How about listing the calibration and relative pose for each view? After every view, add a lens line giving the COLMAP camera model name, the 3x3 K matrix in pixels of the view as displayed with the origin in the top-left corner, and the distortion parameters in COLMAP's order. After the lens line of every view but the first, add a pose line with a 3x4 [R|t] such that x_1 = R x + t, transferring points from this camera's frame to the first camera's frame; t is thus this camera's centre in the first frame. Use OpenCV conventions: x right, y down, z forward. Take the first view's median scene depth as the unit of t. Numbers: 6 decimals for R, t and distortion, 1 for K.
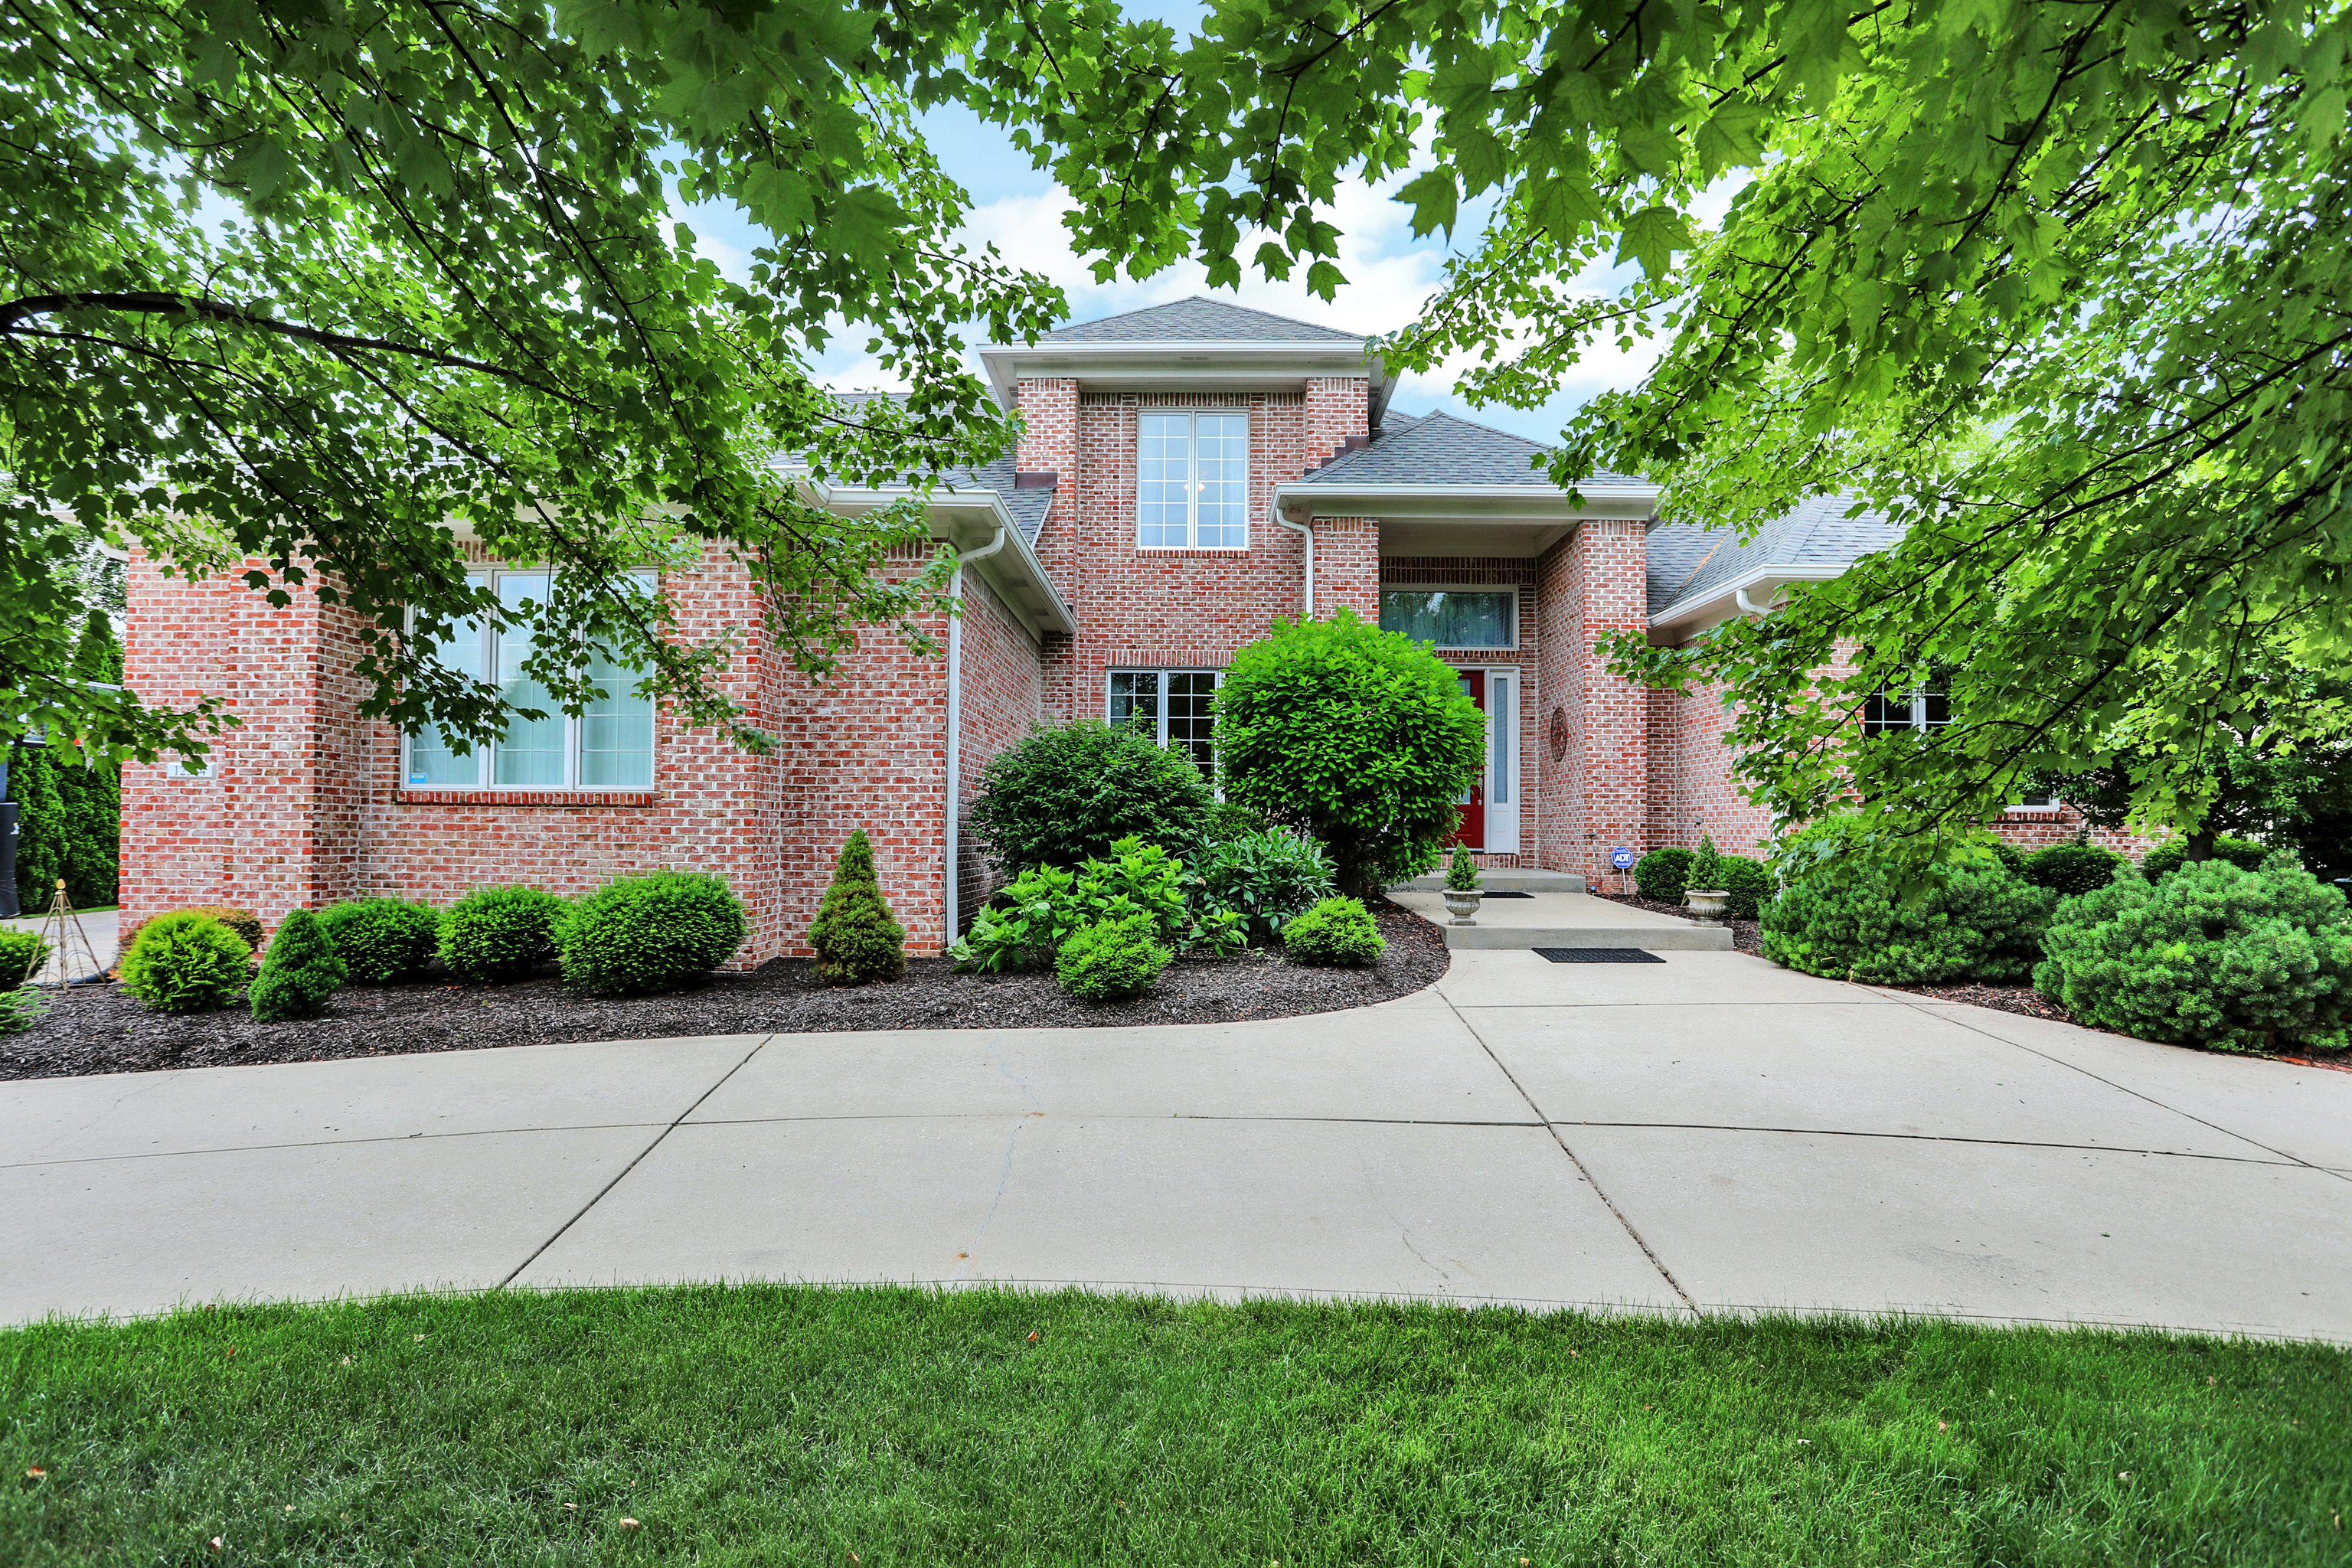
lens RADIAL K [[1173.7, 0, 1171.2], [0, 1173.7, 741.2], [0, 0, 1]] dist [-0.080381, 0.034197]
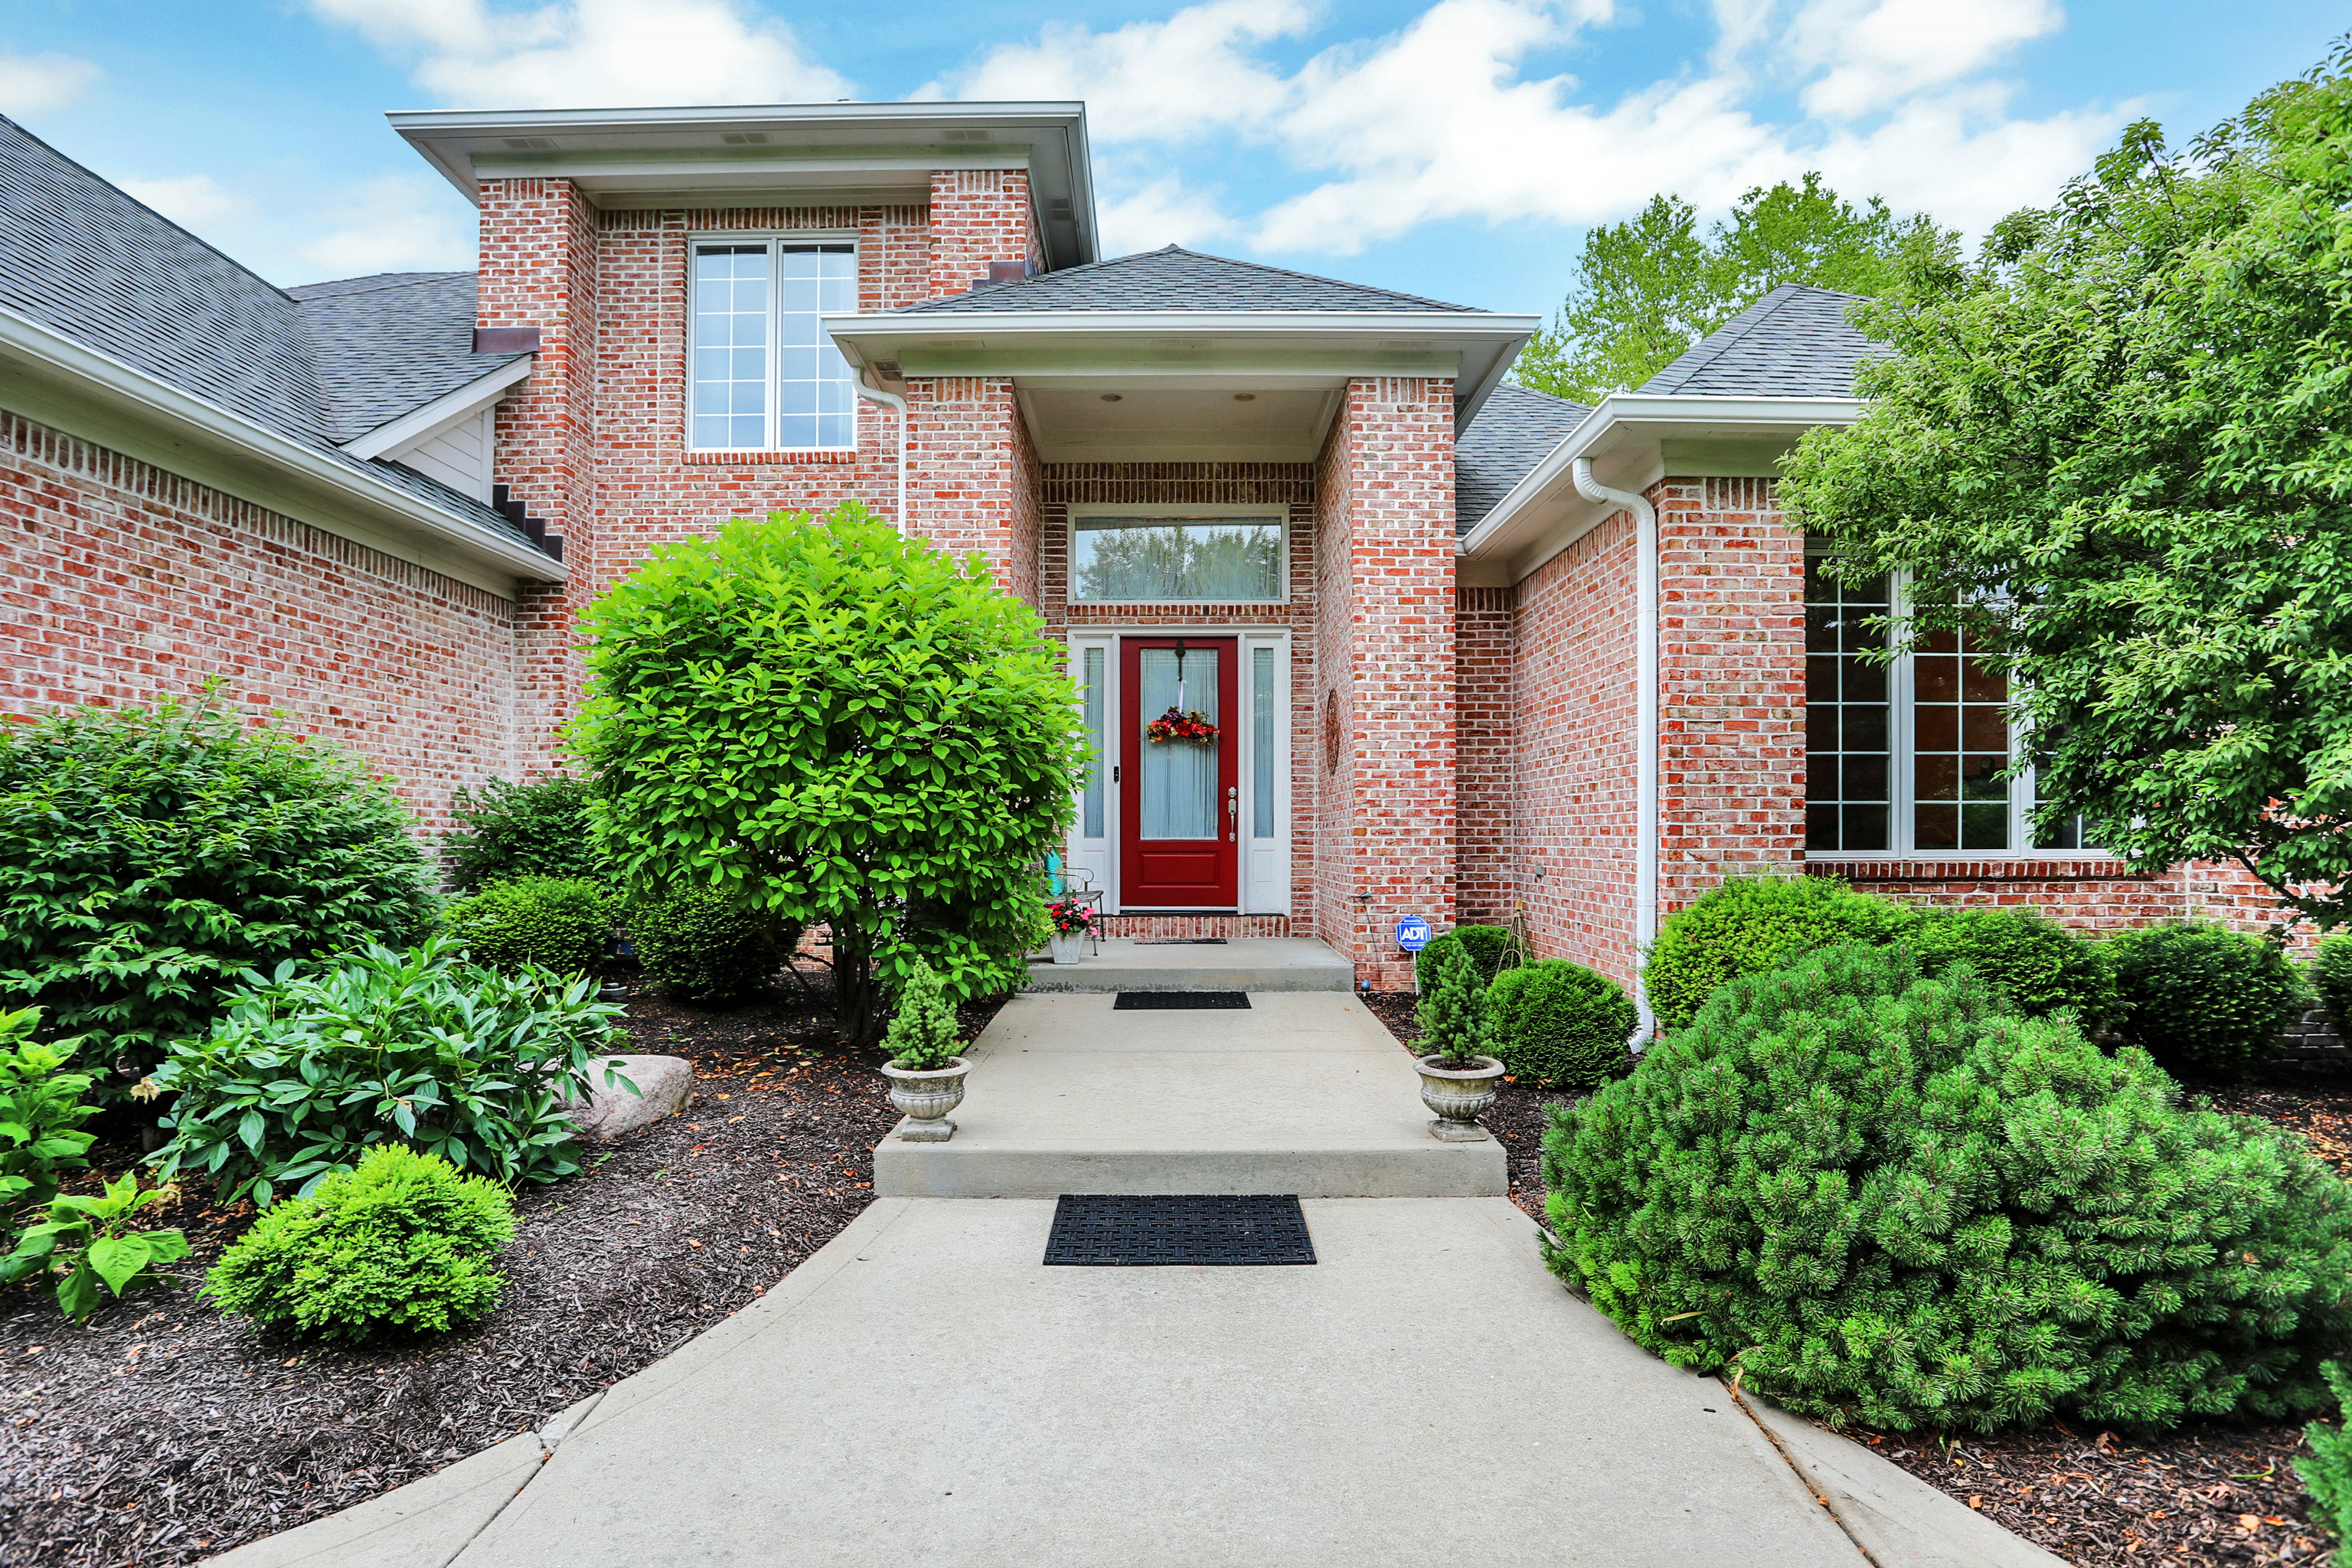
lens RADIAL K [[1192.9, 0, 1160.7], [0, 1192.9, 781.0], [0, 0, 1]] dist [-0.080684, 0.036499]
pose [[0.999627, -0.009225, 0.025706, 0.339533], [0.008488, 0.999554, 0.028615, 0.002256], [-0.025959, -0.028386, 0.999260, 0.540369]]
